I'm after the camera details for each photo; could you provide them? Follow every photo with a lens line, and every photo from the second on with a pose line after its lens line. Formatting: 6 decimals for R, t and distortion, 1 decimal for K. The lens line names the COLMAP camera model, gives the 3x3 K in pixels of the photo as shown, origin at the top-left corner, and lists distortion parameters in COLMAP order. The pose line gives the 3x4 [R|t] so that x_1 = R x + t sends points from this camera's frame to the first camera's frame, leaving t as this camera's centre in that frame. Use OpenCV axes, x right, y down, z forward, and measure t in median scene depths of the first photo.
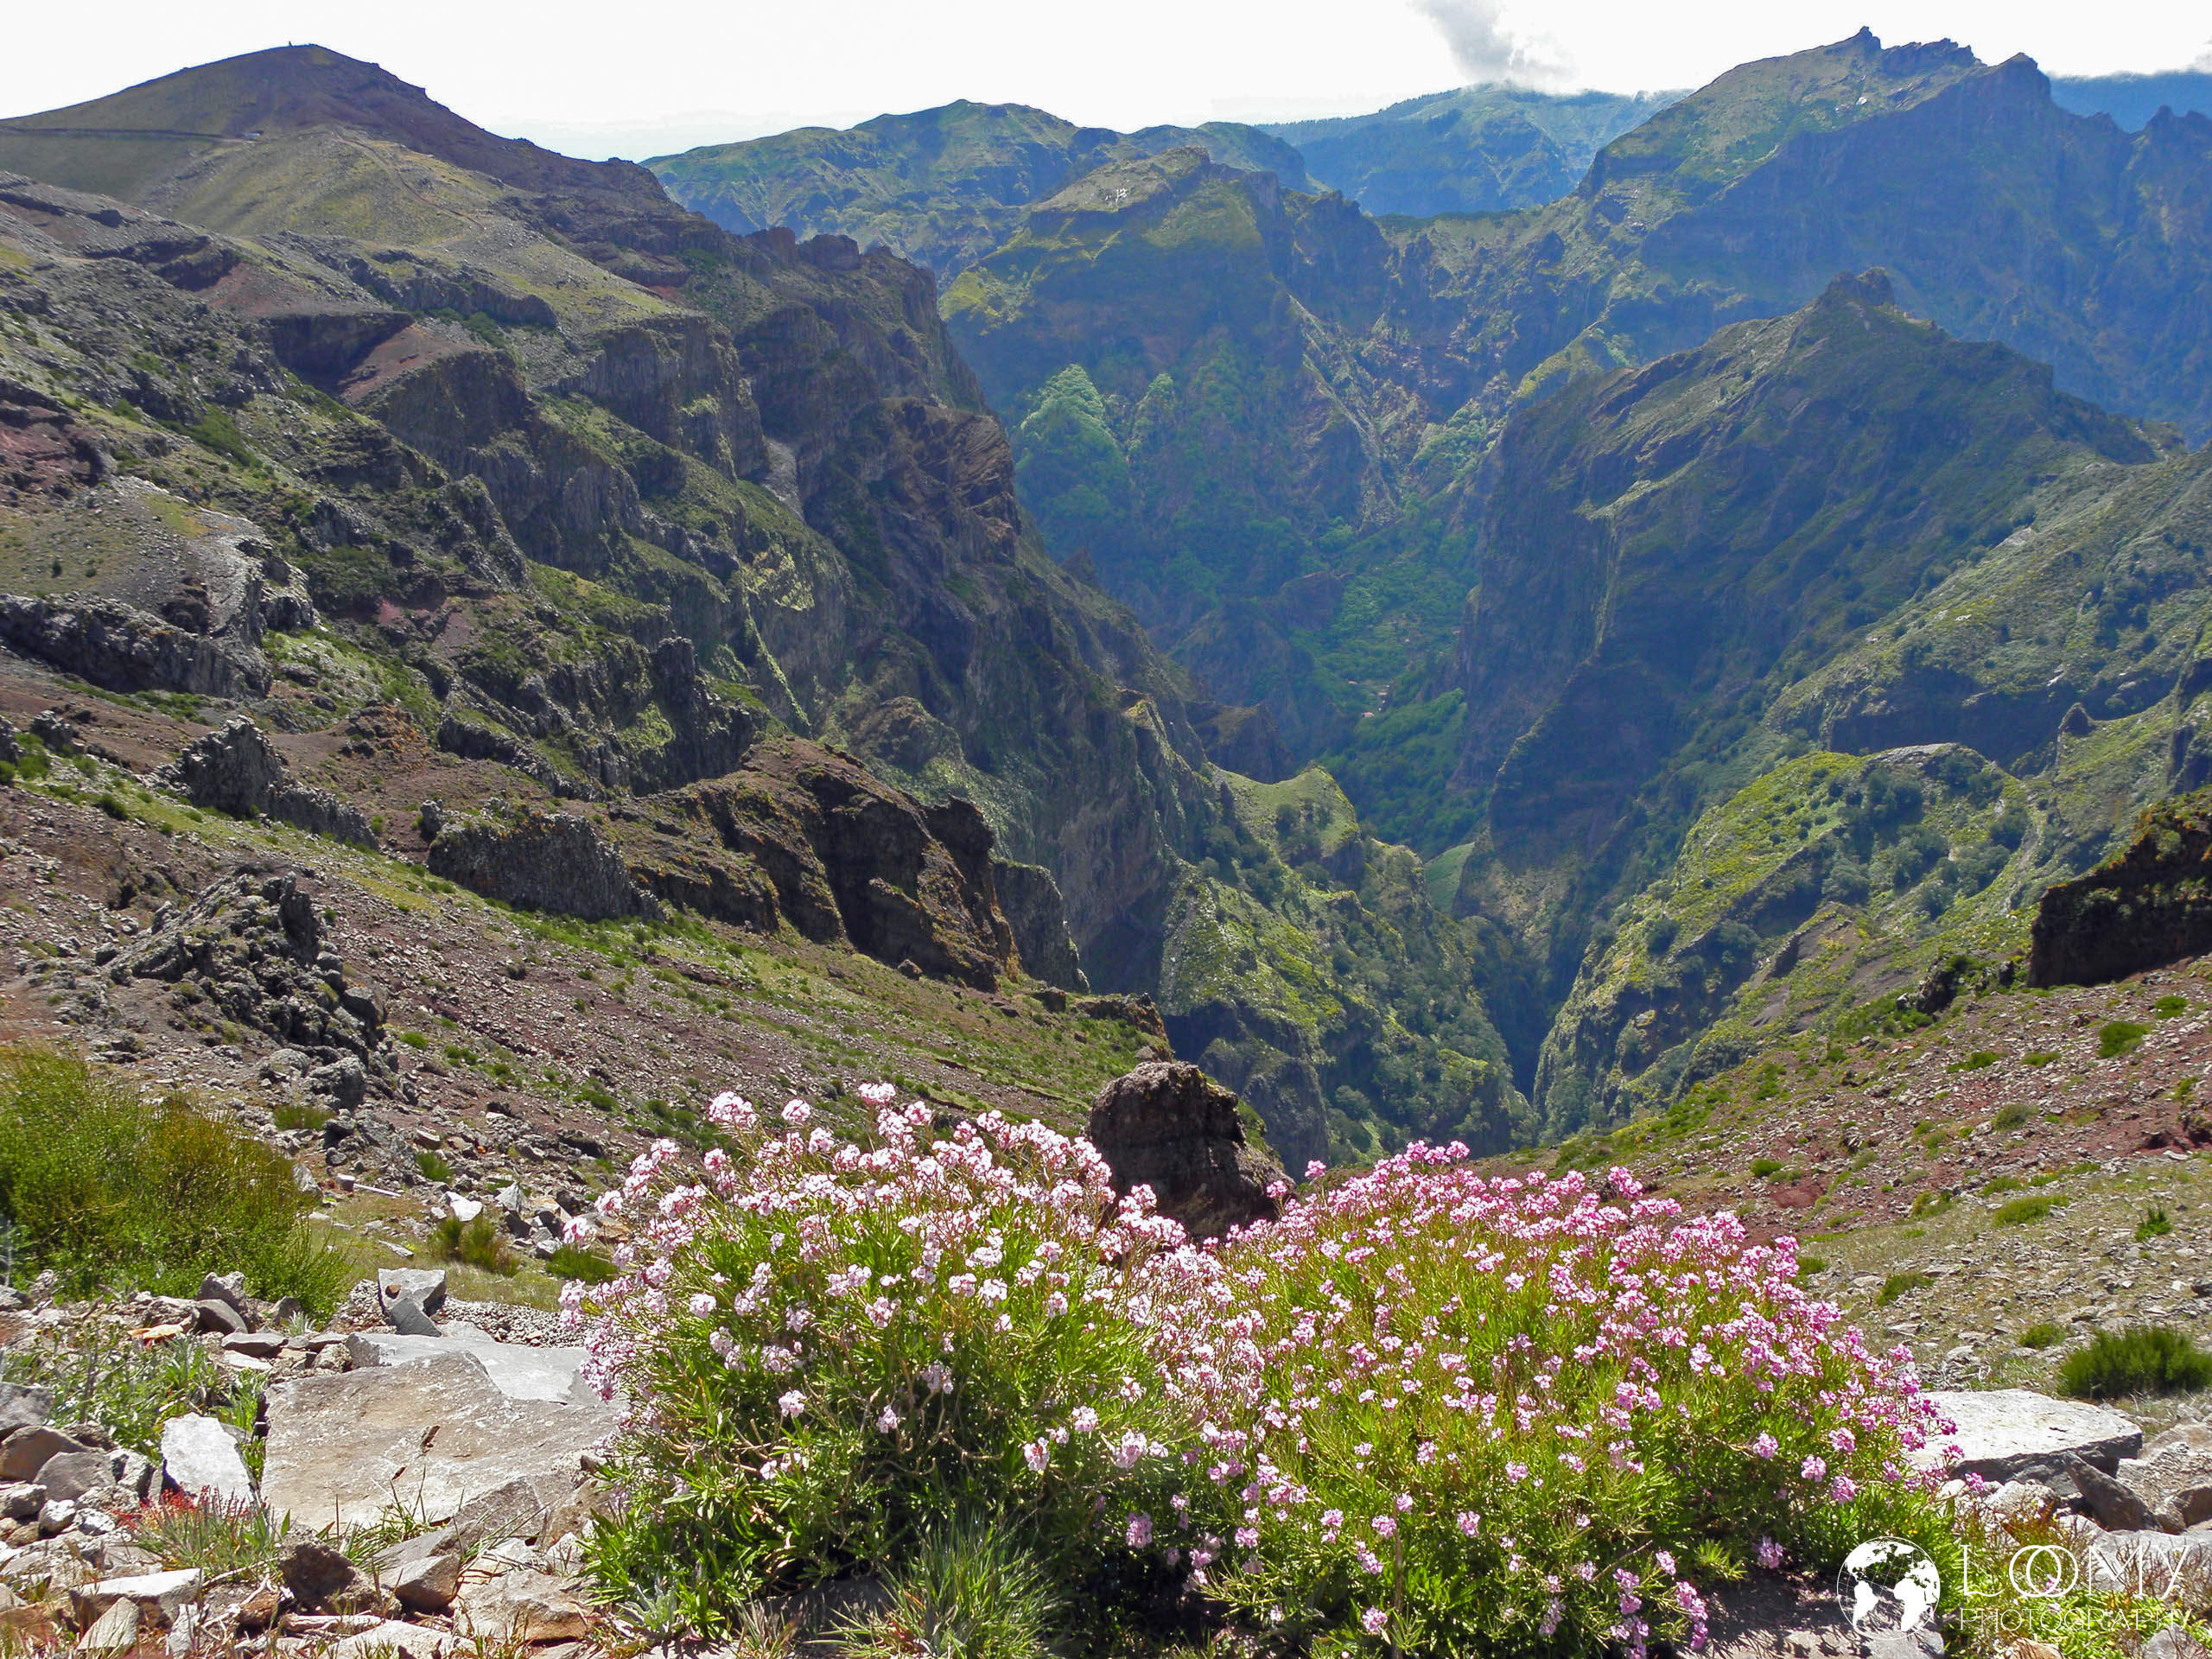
lens RADIAL K [[2403.8, 0, 1145.5], [0, 2403.8, 814.2], [0, 0, 1]] dist [0.030893, 0.000000]
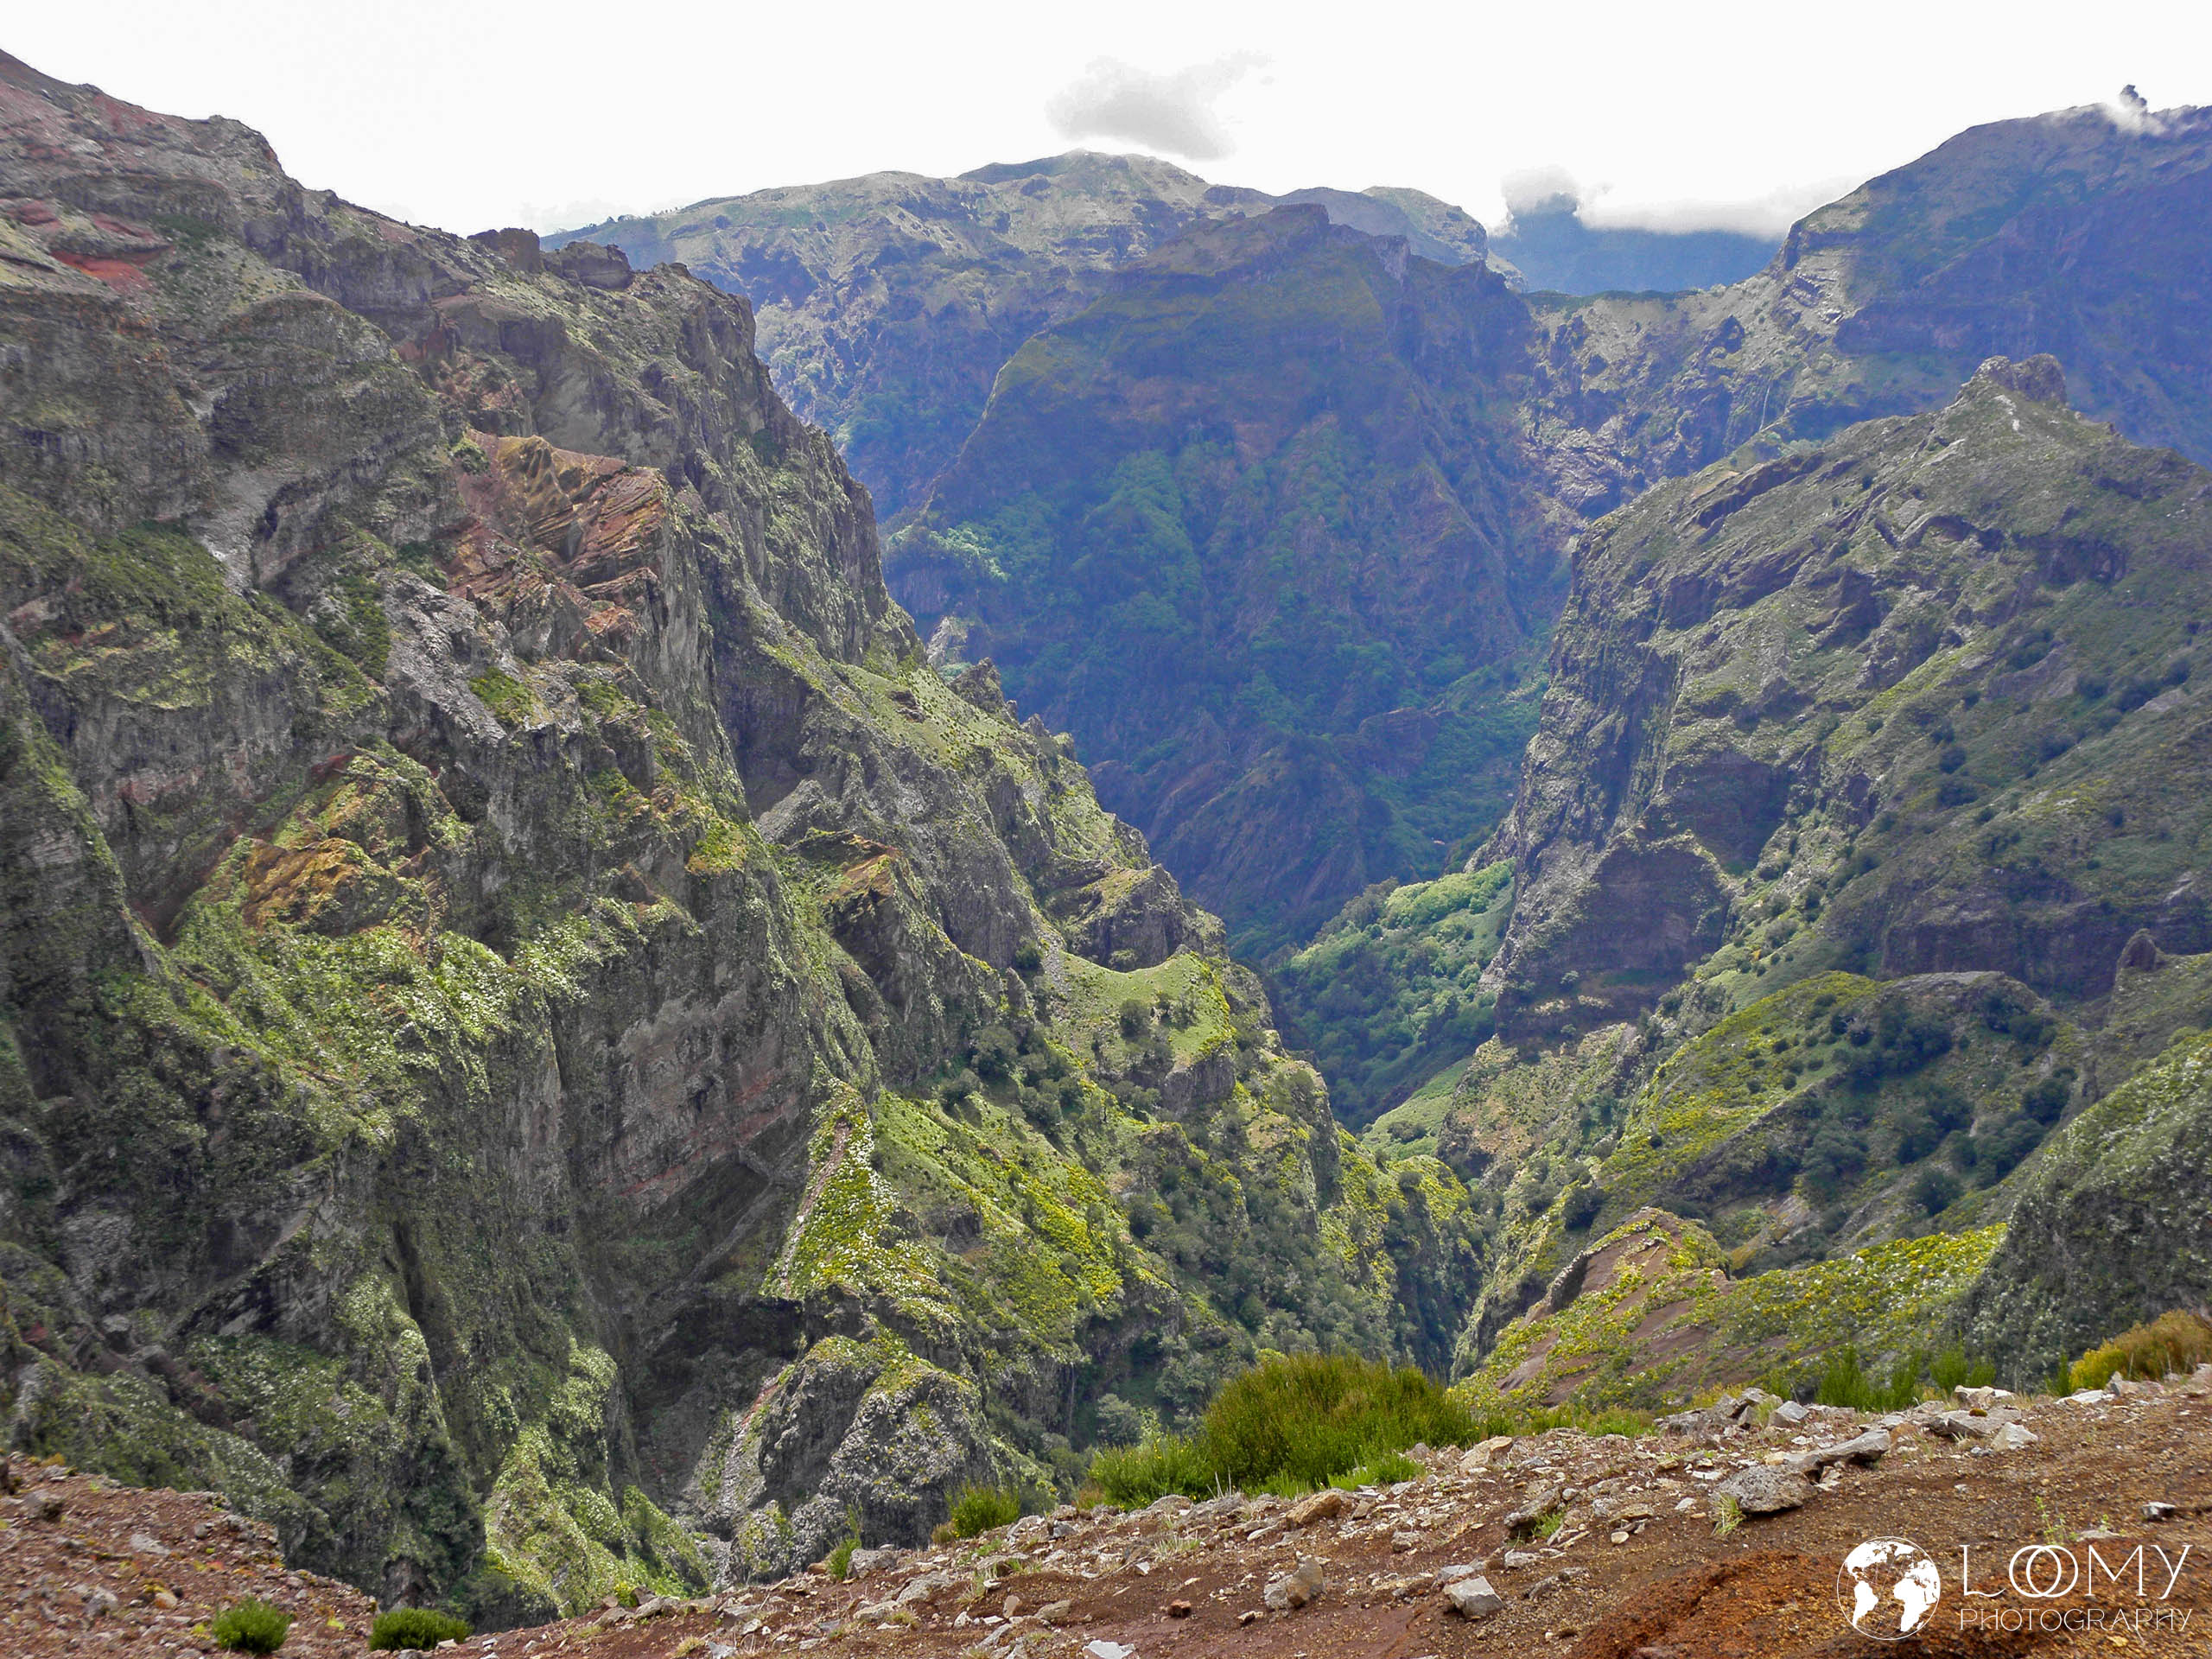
lens RADIAL K [[2746.3, 0, 1112.8], [0, 2746.3, 835.6], [0, 0, 1]] dist [0.054303, 0.000000]
pose [[0.995781, 0.051231, -0.076124, 0.123202], [-0.054970, 0.997341, -0.047849, -0.015132], [0.073471, 0.051832, 0.995950, 0.134649]]
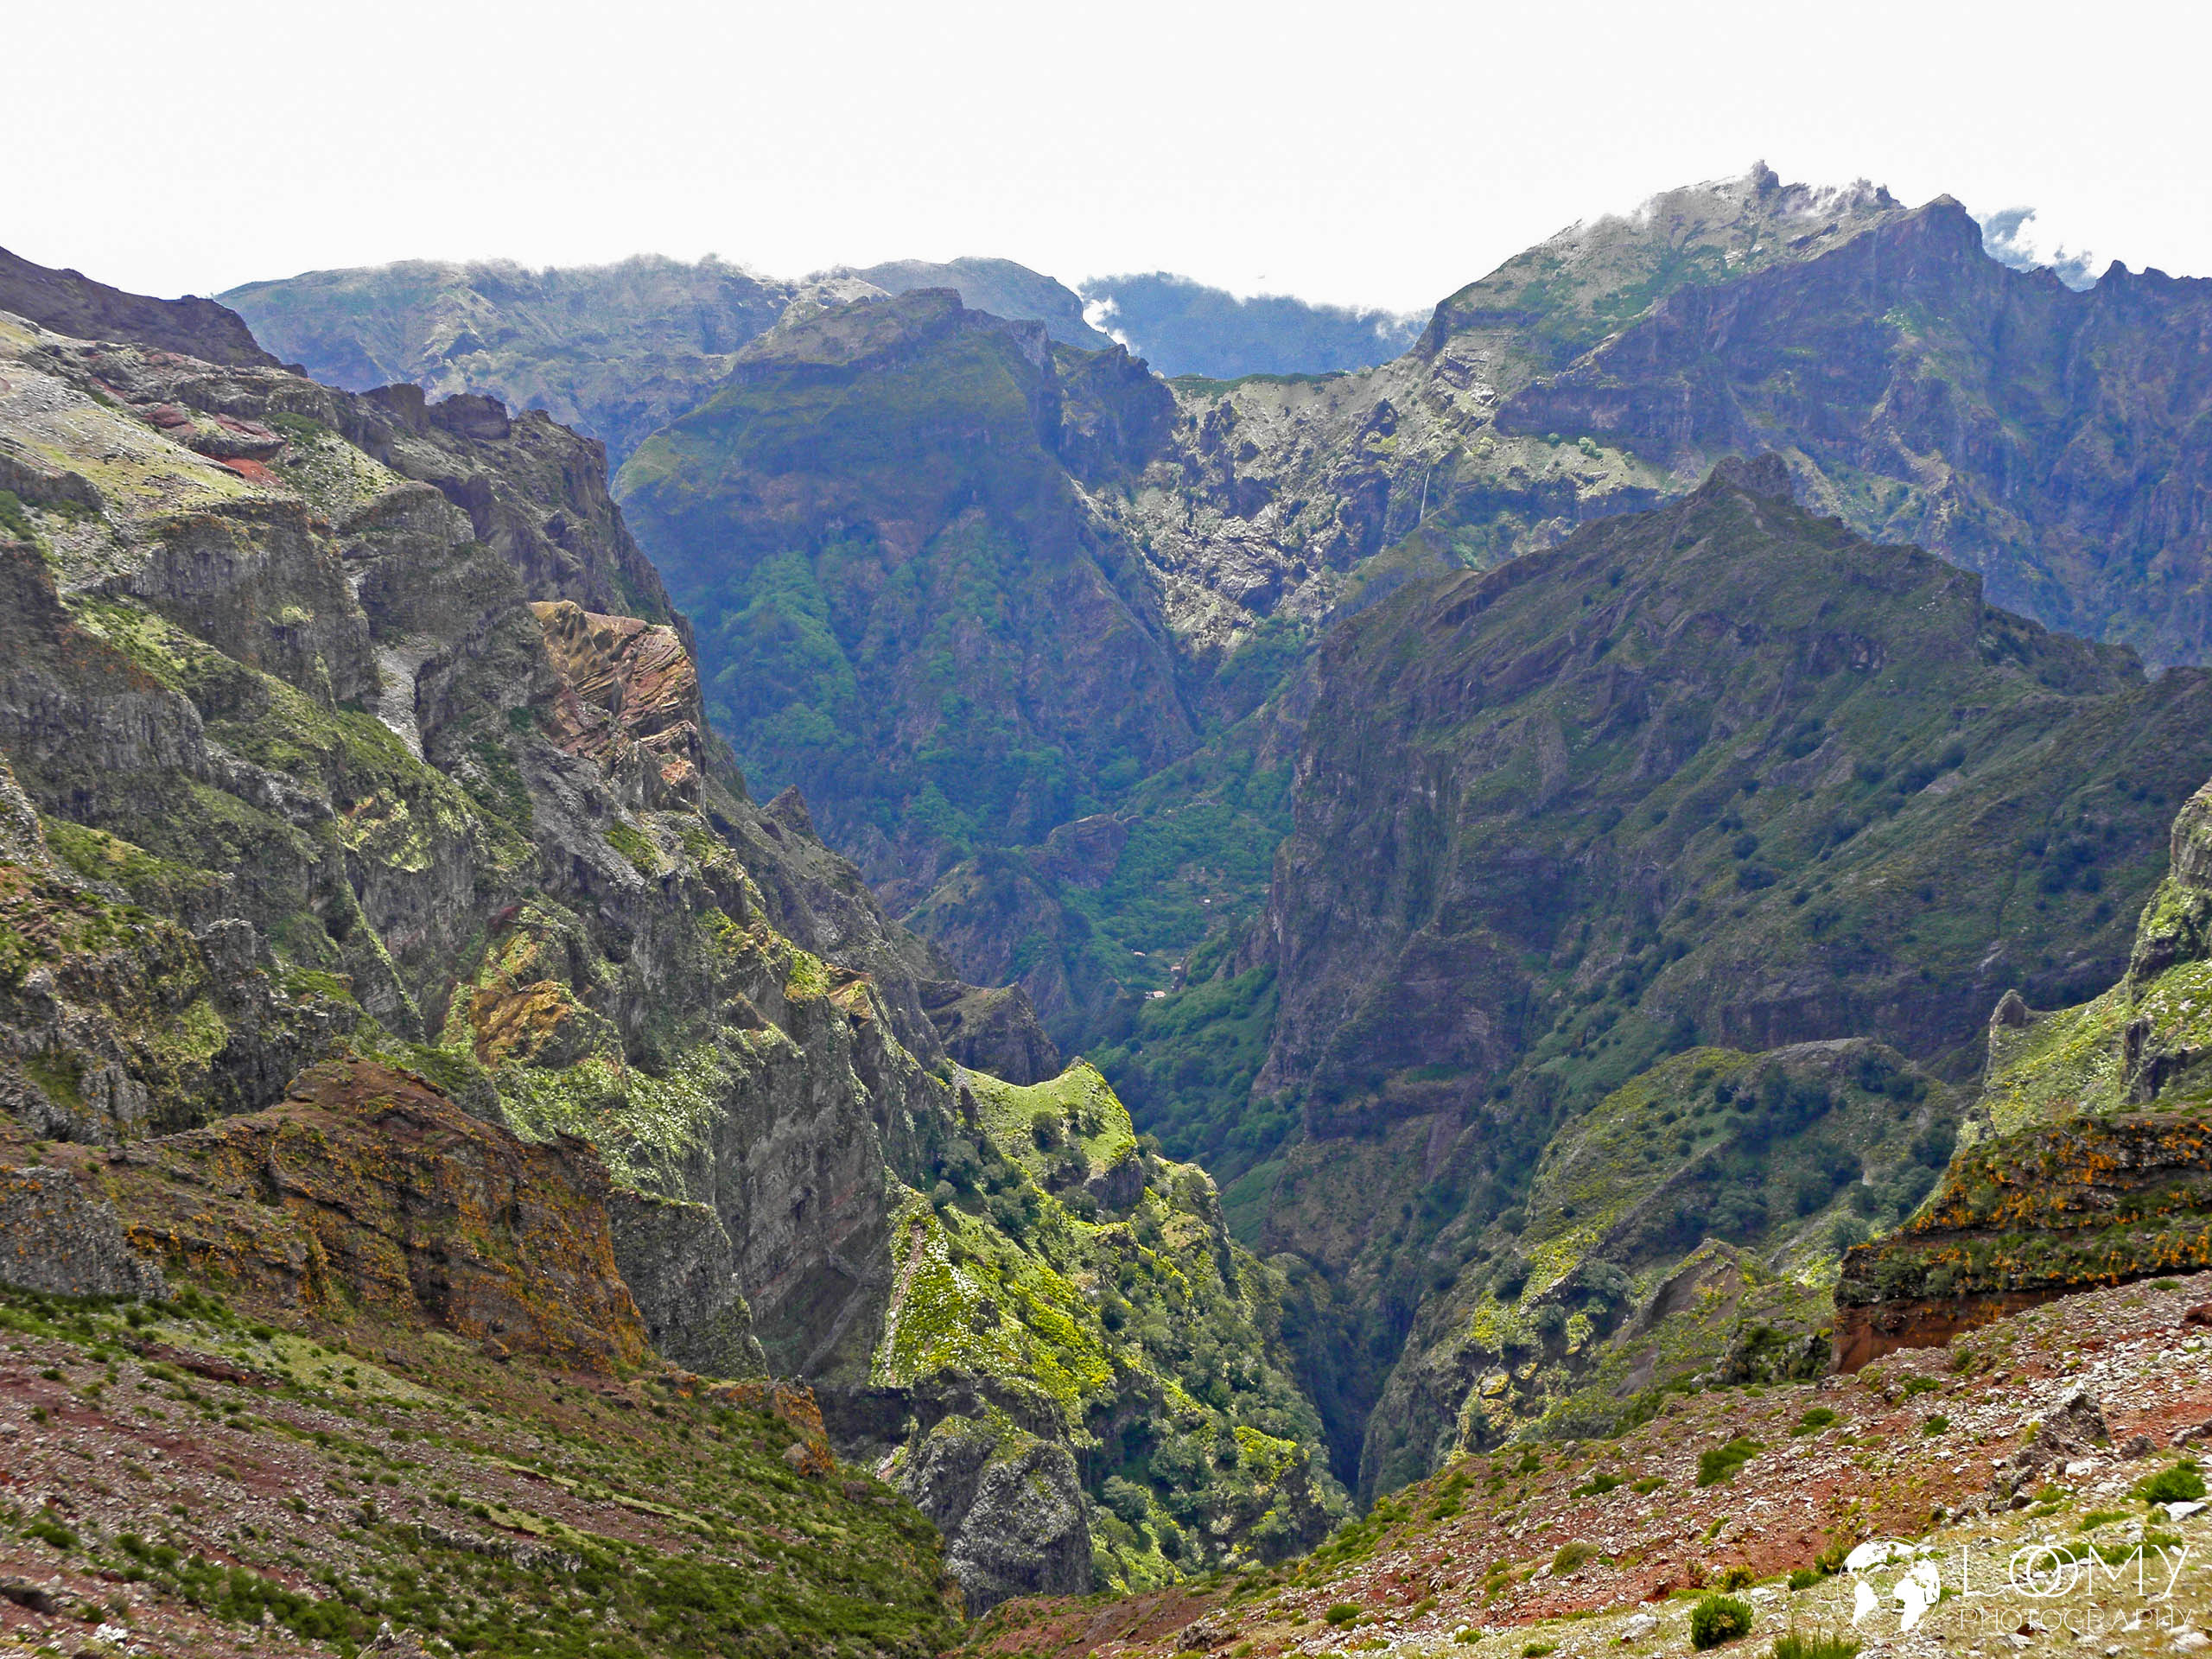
lens RADIAL K [[3050.8, 0, 1119.7], [0, 3050.8, 839.2], [0, 0, 1]] dist [0.106788, 0.000000]
pose [[0.997044, 0.005188, 0.076660, 0.005914], [0.001804, 0.995862, -0.090858, -0.002320], [-0.076815, 0.090728, 0.992909, -0.009444]]
